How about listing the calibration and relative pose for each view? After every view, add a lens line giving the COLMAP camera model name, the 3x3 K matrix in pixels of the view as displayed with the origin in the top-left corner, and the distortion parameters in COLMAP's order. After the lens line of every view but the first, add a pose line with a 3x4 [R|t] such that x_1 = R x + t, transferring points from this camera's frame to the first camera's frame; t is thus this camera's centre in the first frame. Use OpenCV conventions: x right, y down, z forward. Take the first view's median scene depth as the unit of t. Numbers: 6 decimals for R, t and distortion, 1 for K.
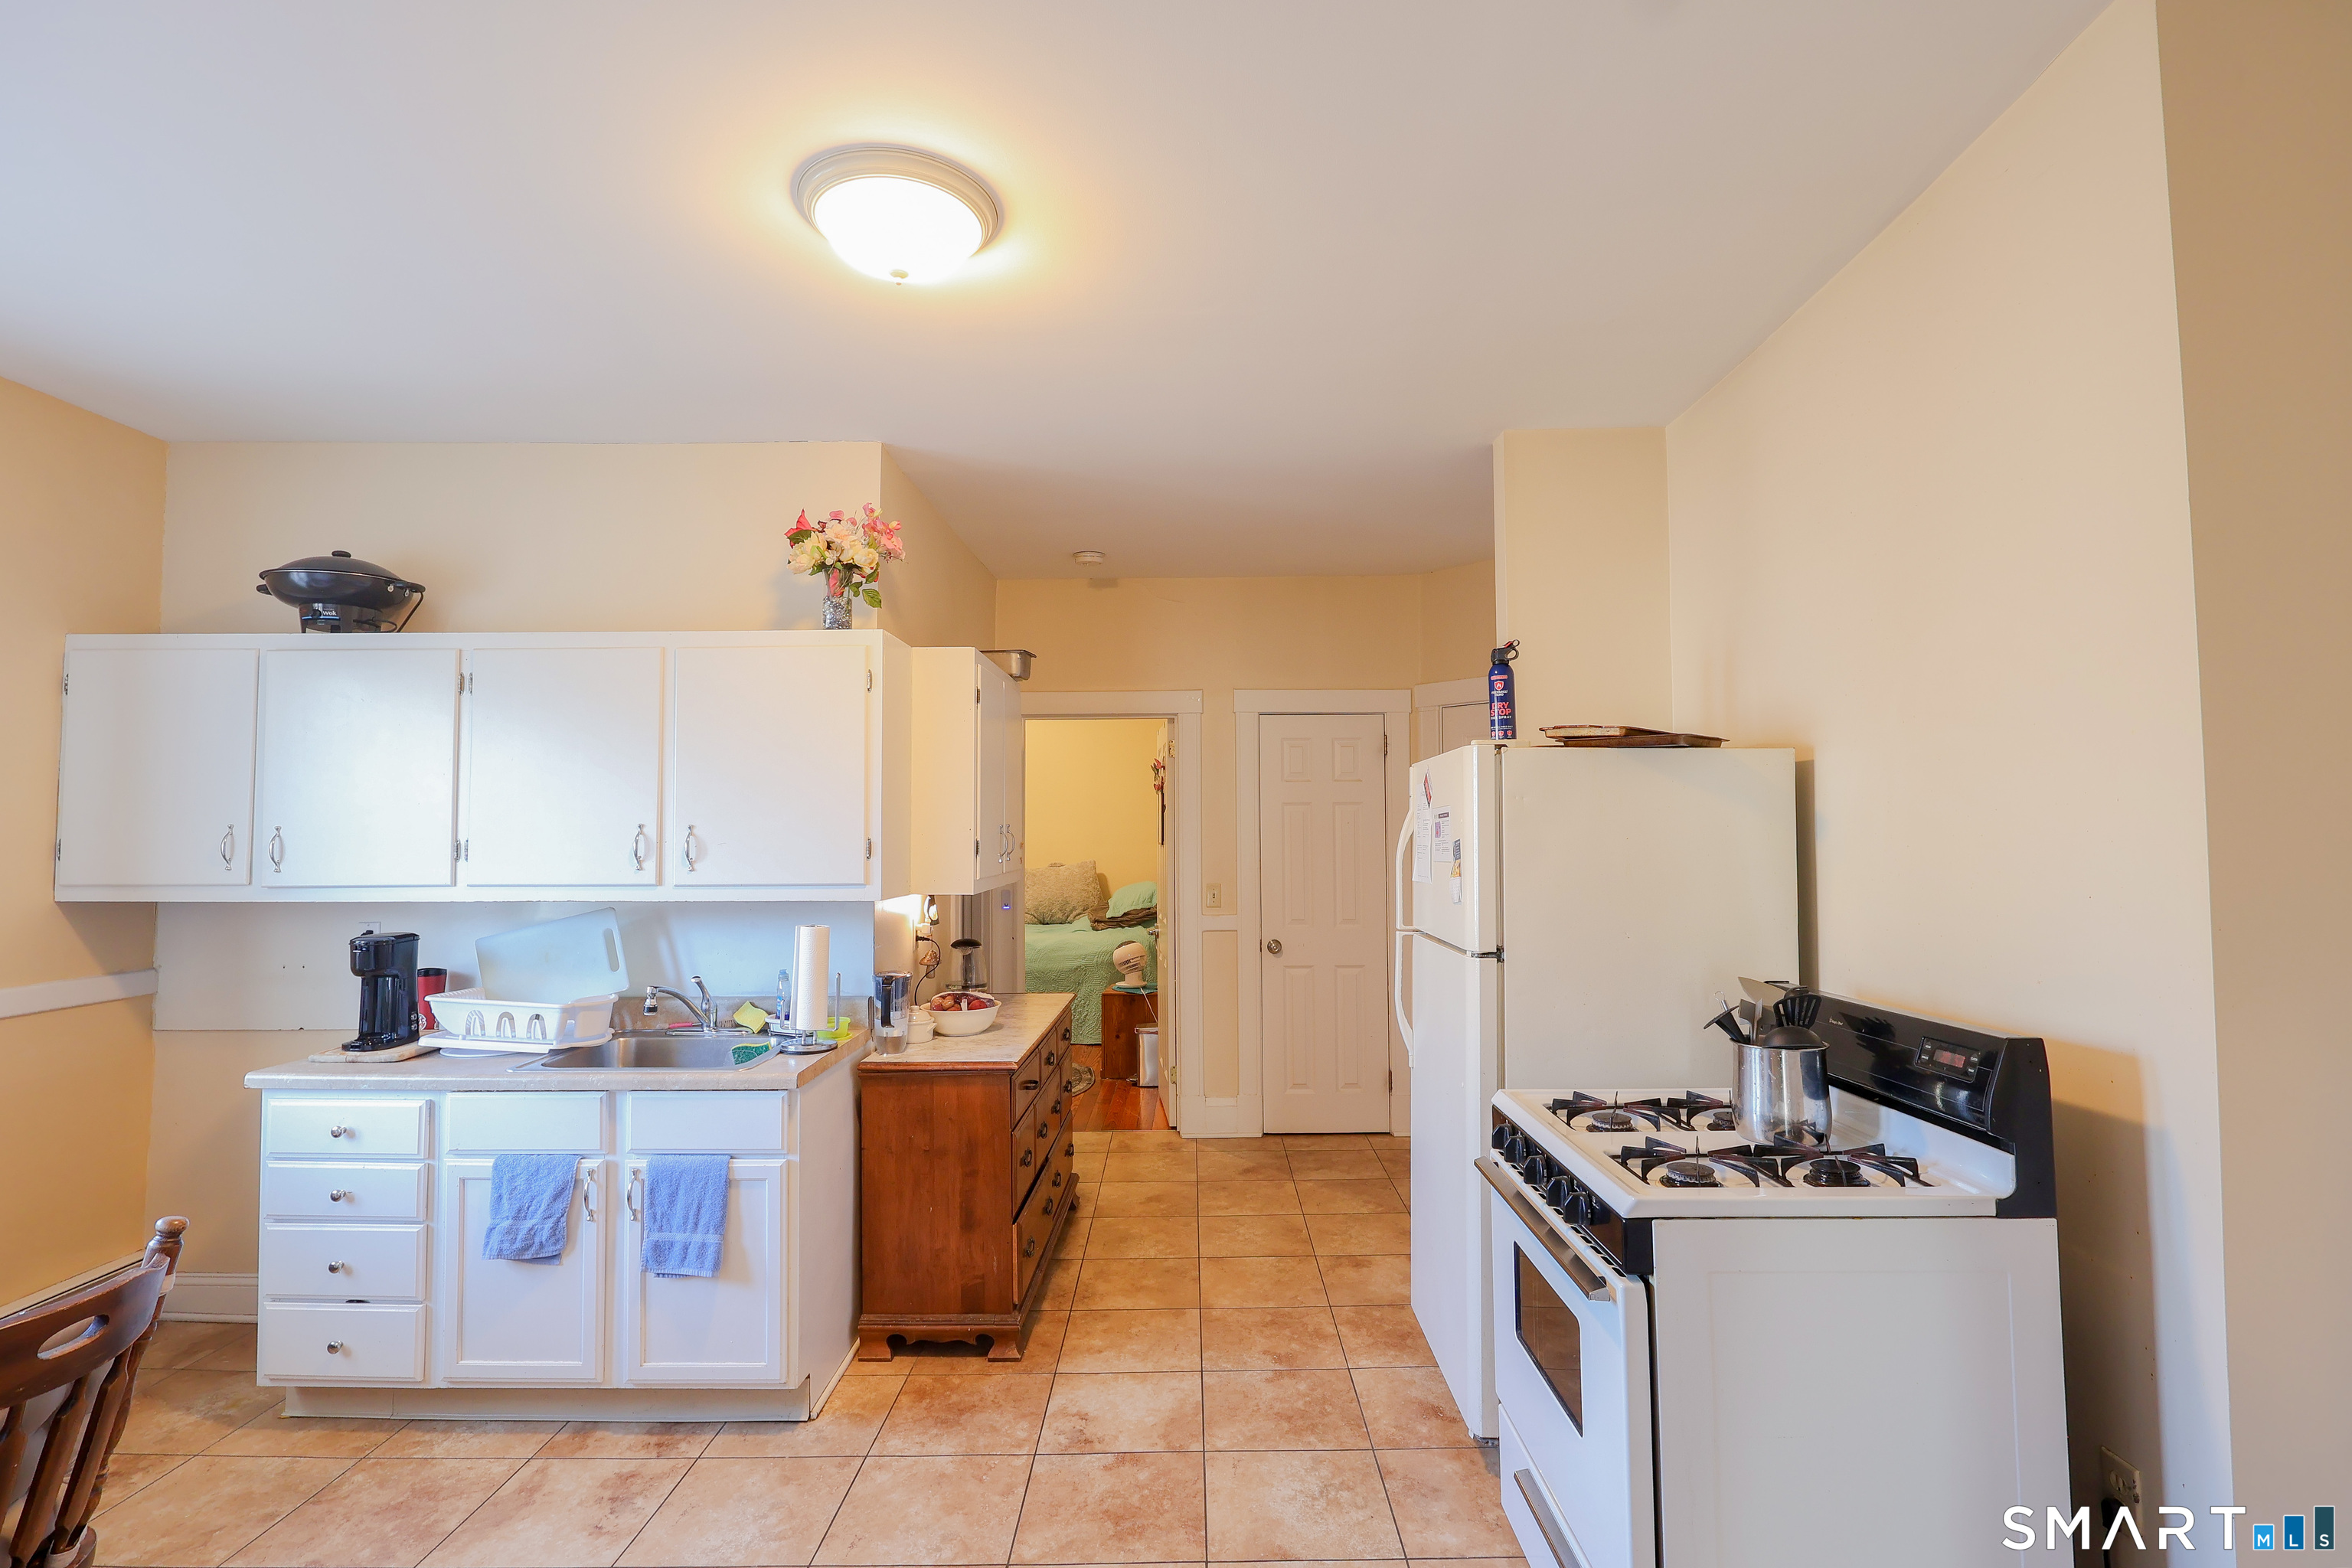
lens RADIAL K [[1075.8, 0, 1198.8], [0, 1075.8, 788.6], [0, 0, 1]] dist [-0.012426, 0.002537]
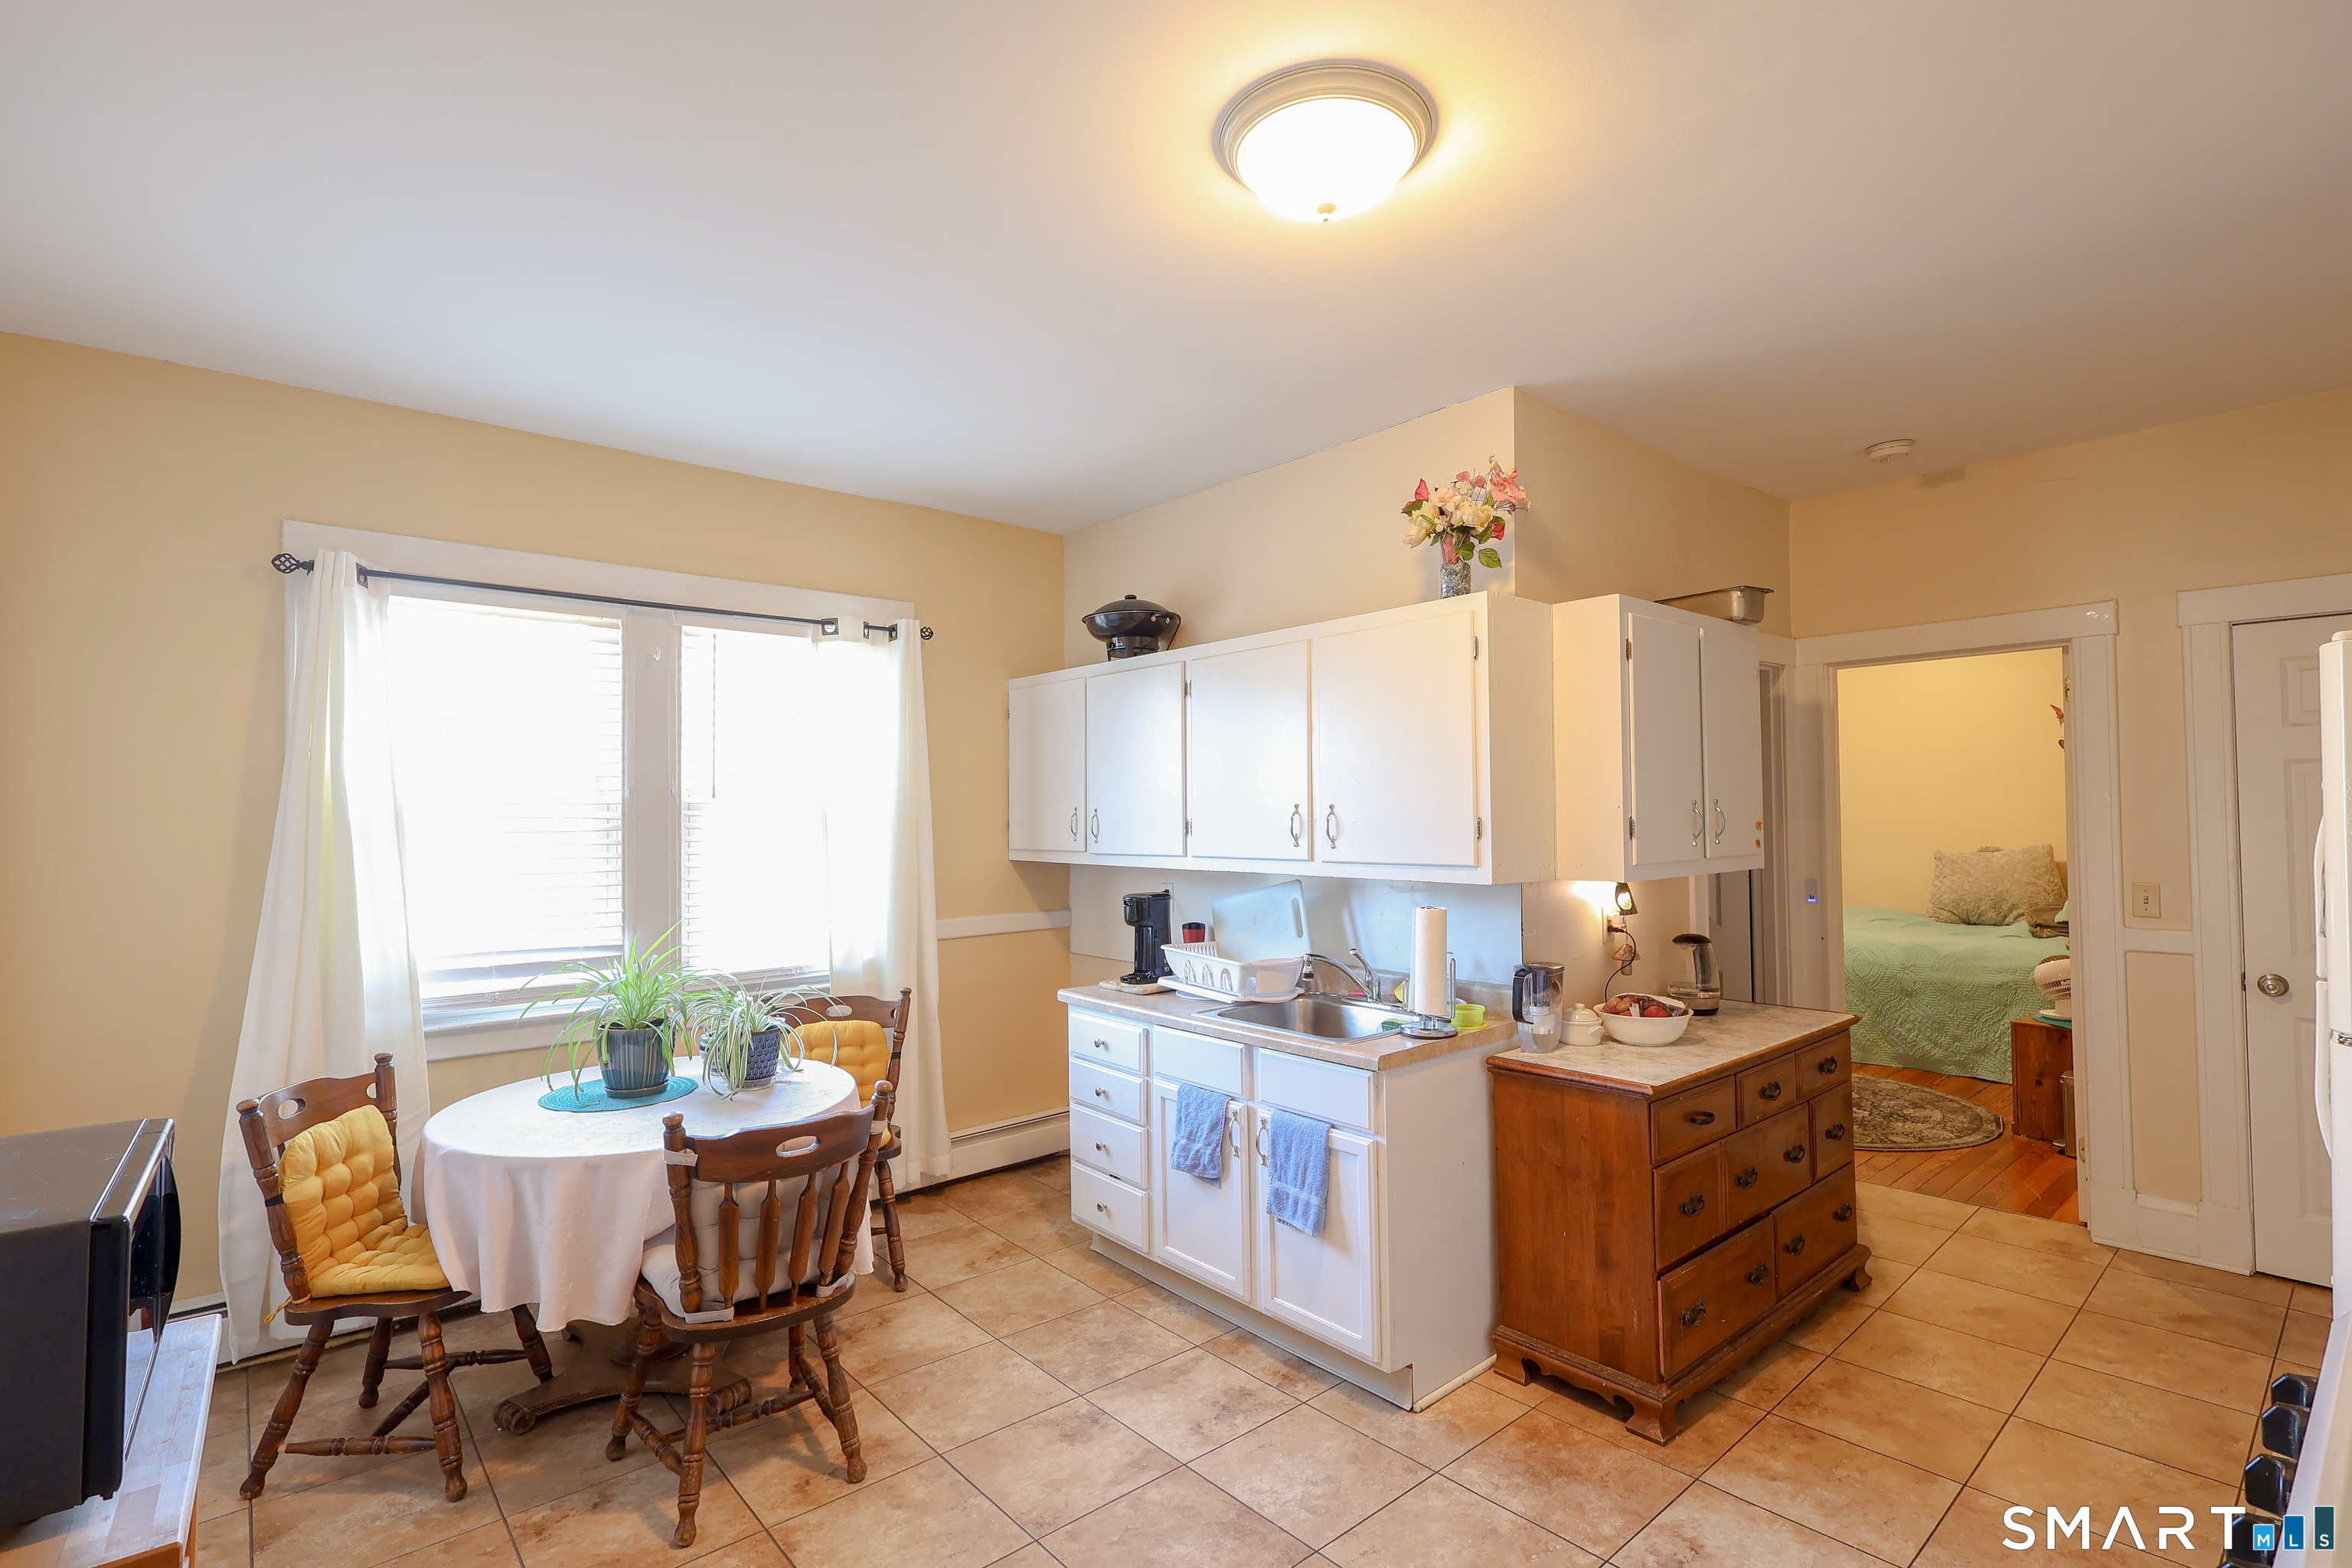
lens RADIAL K [[1075.8, 0, 1177.6], [0, 1075.8, 786.3], [0, 0, 1]] dist [-0.012426, 0.002537]
pose [[0.664527, -0.021092, -0.746967, 0.210997], [0.035602, 0.999360, 0.003454, 0.006834], [0.746416, -0.028889, 0.664853, 0.181833]]
